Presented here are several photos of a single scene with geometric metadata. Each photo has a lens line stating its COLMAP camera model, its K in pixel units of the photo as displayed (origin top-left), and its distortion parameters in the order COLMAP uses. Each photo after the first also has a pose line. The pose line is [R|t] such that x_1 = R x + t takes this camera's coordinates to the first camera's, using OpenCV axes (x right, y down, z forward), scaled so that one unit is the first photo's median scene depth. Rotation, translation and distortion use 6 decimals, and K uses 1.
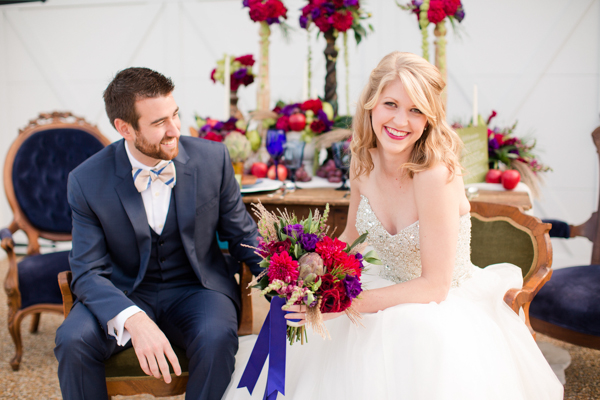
lens RADIAL K [[875.3, 0, 306.0], [0, 875.3, 194.4], [0, 0, 1]] dist [-0.095352, 0.000000]
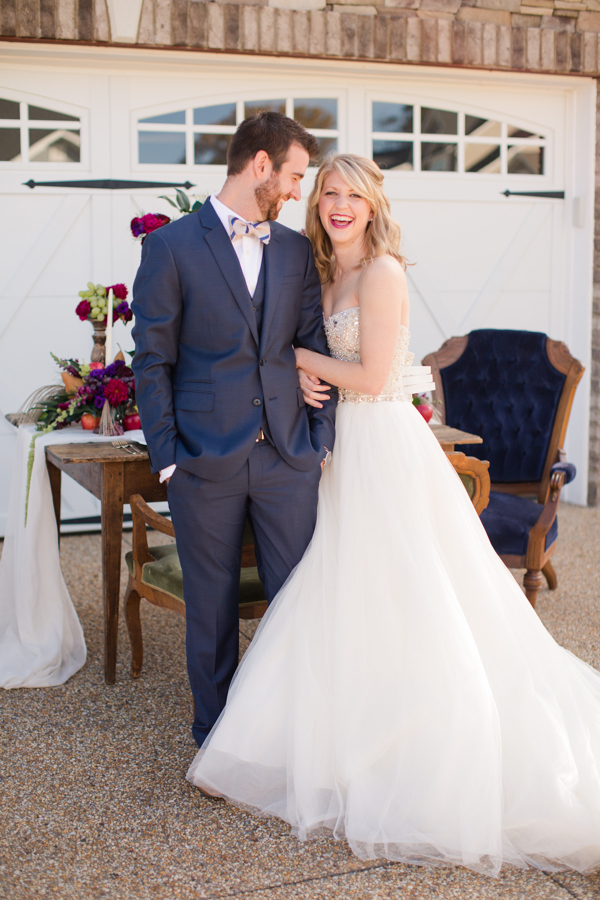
lens RADIAL K [[1313.0, 0, 295.4], [0, 1313.0, 494.6], [0, 0, 1]] dist [-0.095352, 0.000000]
pose [[0.811922, -0.097914, 0.575496, -0.711450], [0.063556, 0.994800, 0.079587, -0.049805], [-0.580296, -0.028043, 0.813923, -0.150108]]
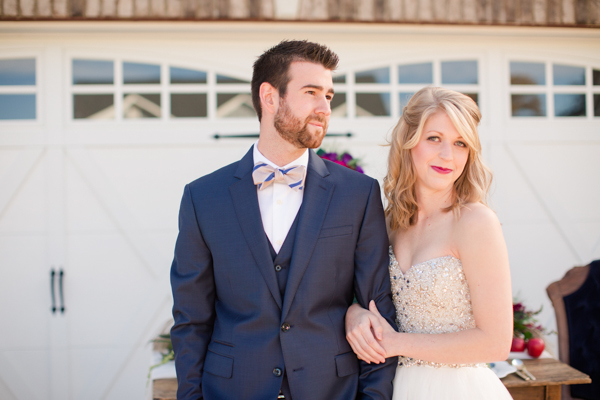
lens RADIAL K [[875.3, 0, 289.5], [0, 875.3, 198.3], [0, 0, 1]] dist [-0.095352, 0.000000]
pose [[0.933085, -0.012169, 0.359449, -0.373719], [0.050174, 0.994059, -0.096592, -0.099345], [-0.356138, 0.108164, 0.928152, 0.113369]]
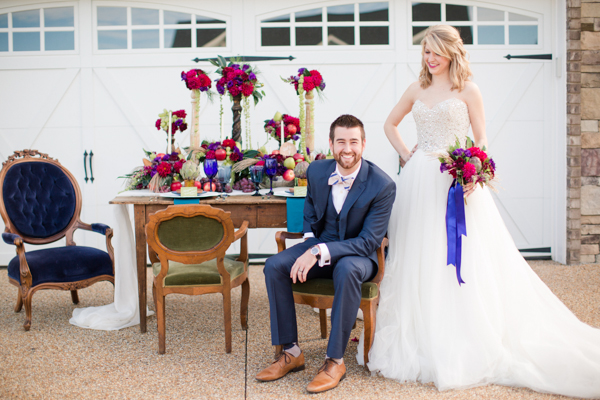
lens RADIAL K [[875.3, 0, 302.0], [0, 875.3, 200.2], [0, 0, 1]] dist [-0.095352, 0.000000]
pose [[0.967115, -0.025984, 0.253008, -0.260709], [0.036169, 0.998708, -0.035688, 0.057919], [-0.251754, 0.043665, 0.966806, -0.518377]]
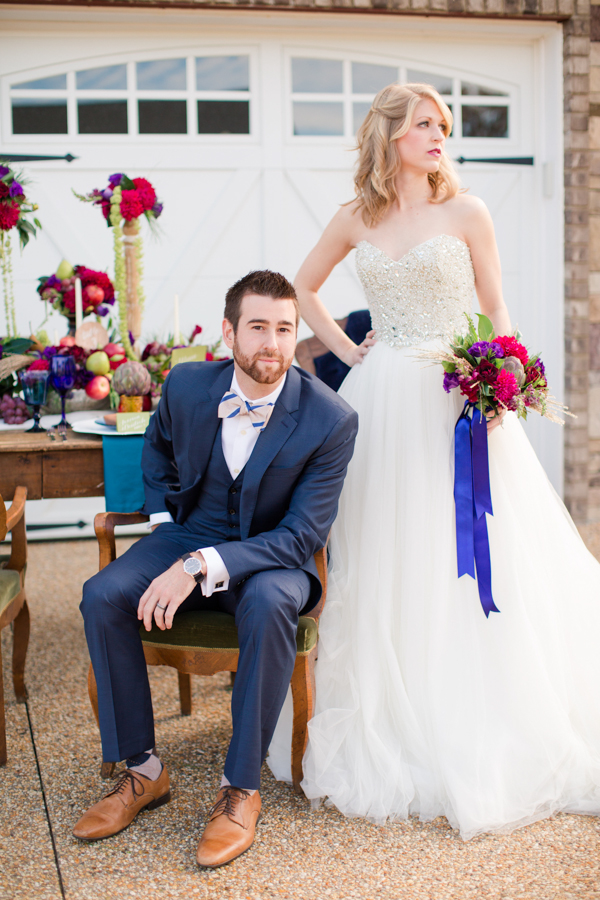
lens RADIAL K [[1313.0, 0, 296.5], [0, 1313.0, 463.0], [0, 0, 1]] dist [-0.095352, 0.000000]
pose [[0.894603, -0.068807, 0.441533, -0.250982], [0.060656, 0.997627, 0.032569, -0.001040], [-0.442726, -0.002355, 0.896654, -0.149238]]
